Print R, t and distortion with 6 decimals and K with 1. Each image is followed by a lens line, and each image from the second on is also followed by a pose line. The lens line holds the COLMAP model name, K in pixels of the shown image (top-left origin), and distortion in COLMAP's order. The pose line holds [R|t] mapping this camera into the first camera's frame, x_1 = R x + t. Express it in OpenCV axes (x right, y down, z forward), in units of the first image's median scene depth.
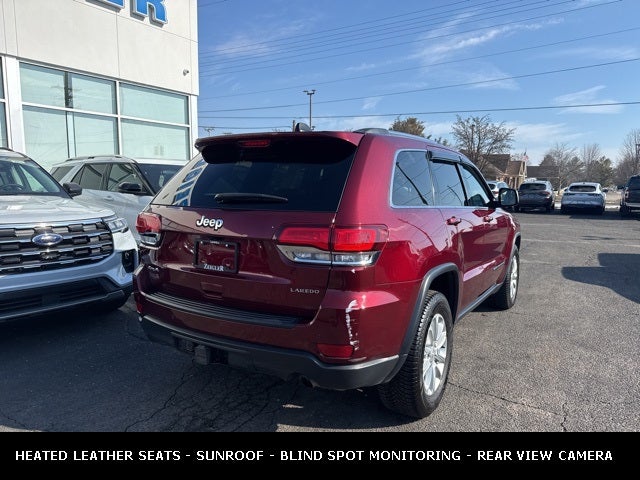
lens RADIAL K [[482.3, 0, 320.0], [0, 482.3, 240.0], [0, 0, 1]] dist [0.059967, -0.093867]
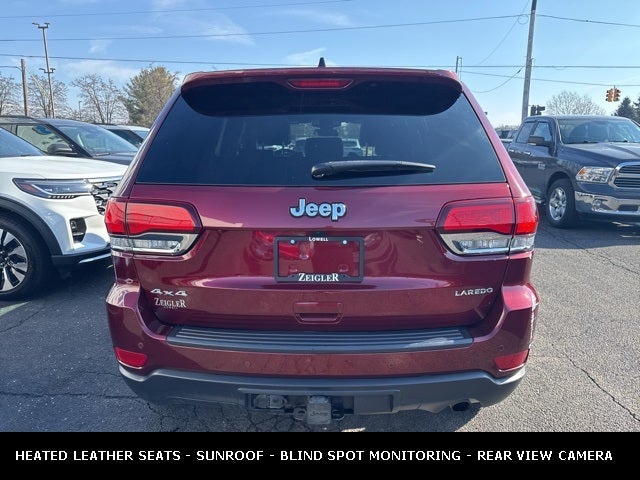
lens RADIAL K [[482.3, 0, 320.0], [0, 482.3, 240.0], [0, 0, 1]] dist [0.059967, -0.093867]
pose [[0.851751, -0.115940, 0.510958, -0.494440], [0.070066, 0.991655, 0.108216, -0.058016], [-0.519240, -0.056372, 0.852767, 0.406827]]
